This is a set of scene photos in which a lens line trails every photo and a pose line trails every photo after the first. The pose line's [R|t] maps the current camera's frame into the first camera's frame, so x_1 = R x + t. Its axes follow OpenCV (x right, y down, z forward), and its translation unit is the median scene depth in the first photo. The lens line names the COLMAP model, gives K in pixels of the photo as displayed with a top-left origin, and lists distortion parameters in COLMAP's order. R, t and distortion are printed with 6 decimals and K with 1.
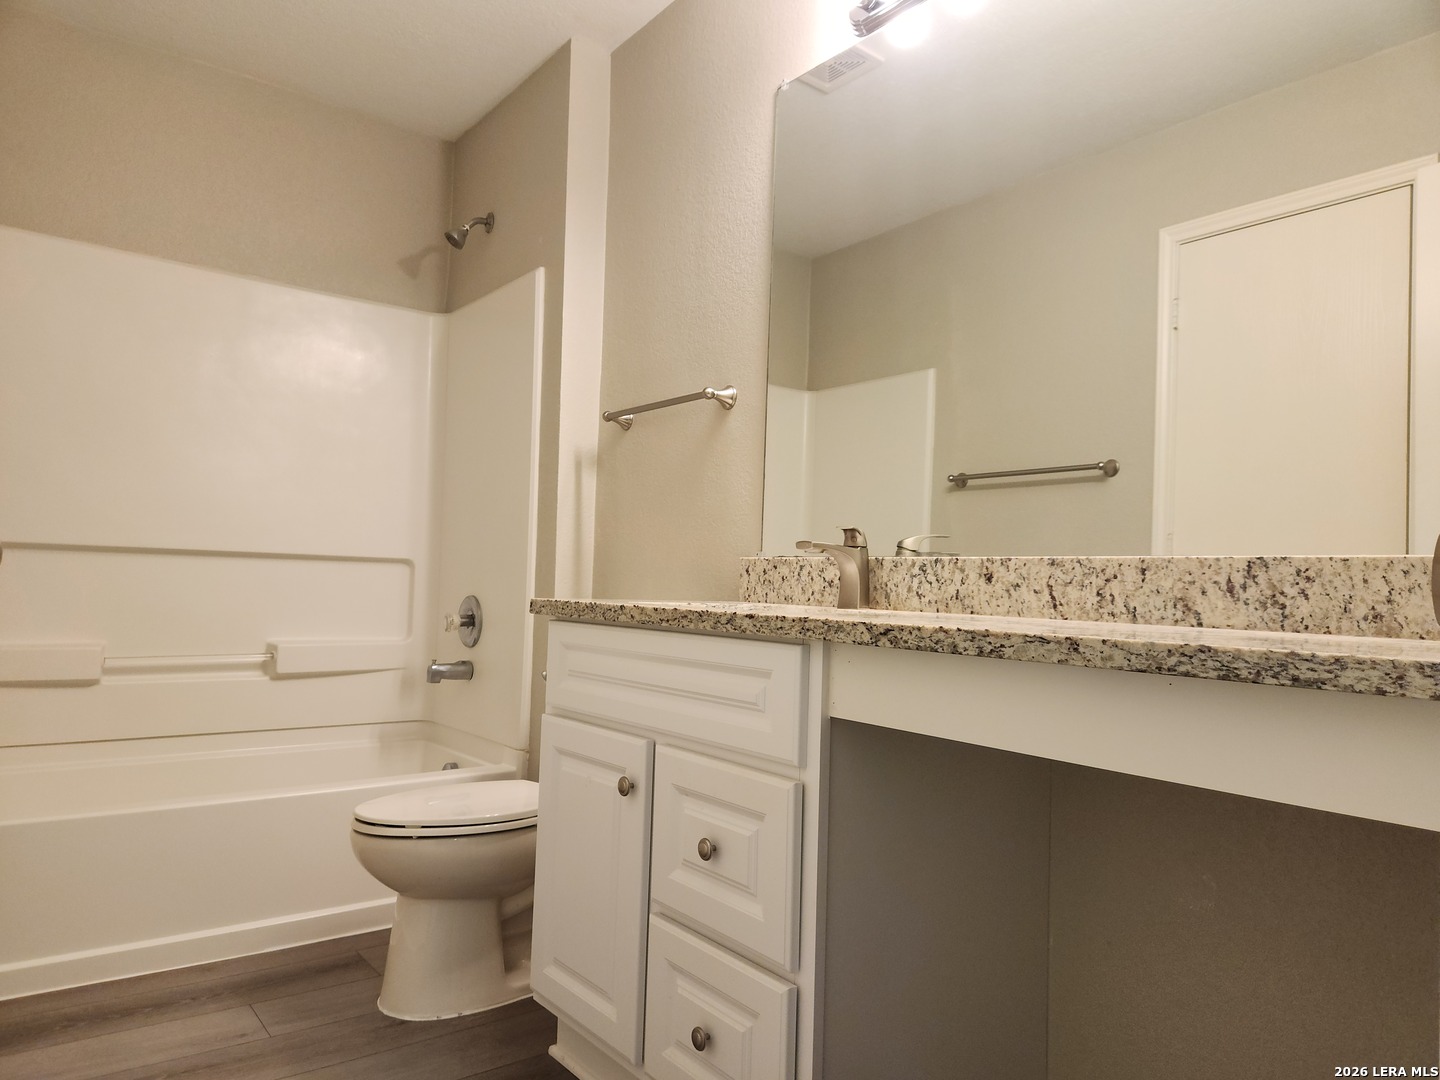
lens RADIAL K [[953.9, 0, 720.0], [0, 953.9, 540.0], [0, 0, 1]] dist [0.075876, -0.064021]
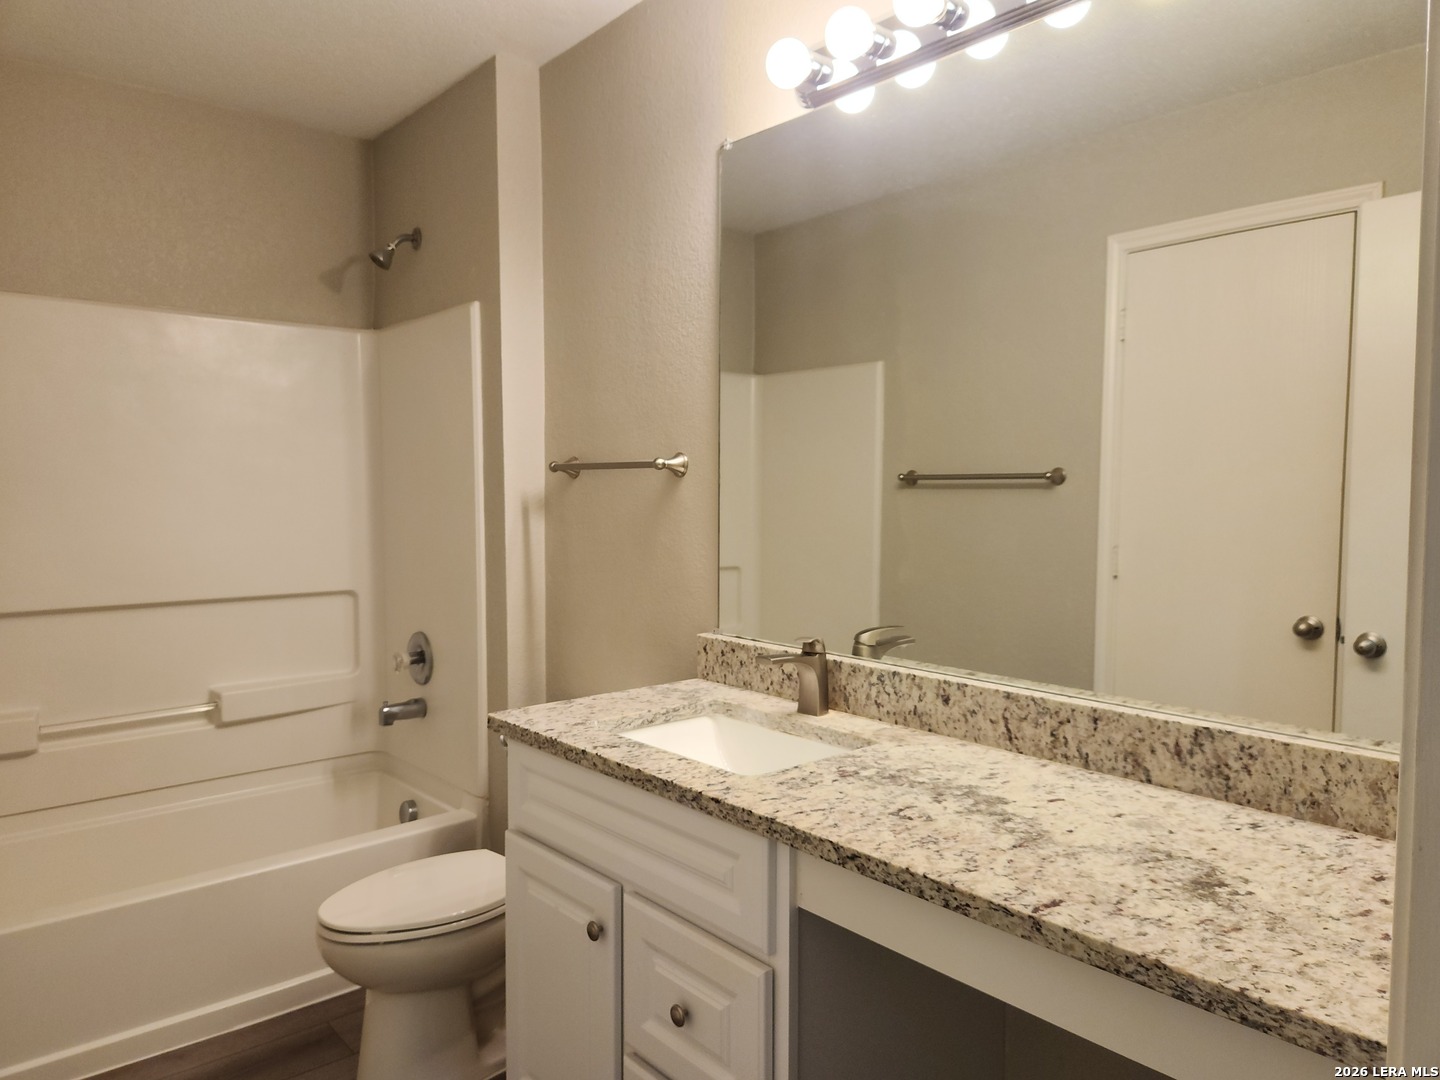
lens RADIAL K [[967.5, 0, 720.0], [0, 967.5, 540.0], [0, 0, 1]] dist [0.070852, -0.059087]
pose [[0.997961, -0.033762, 0.054163, -0.007964], [0.028430, 0.994941, 0.096351, -0.220775], [-0.057142, -0.094615, 0.993873, 0.006104]]
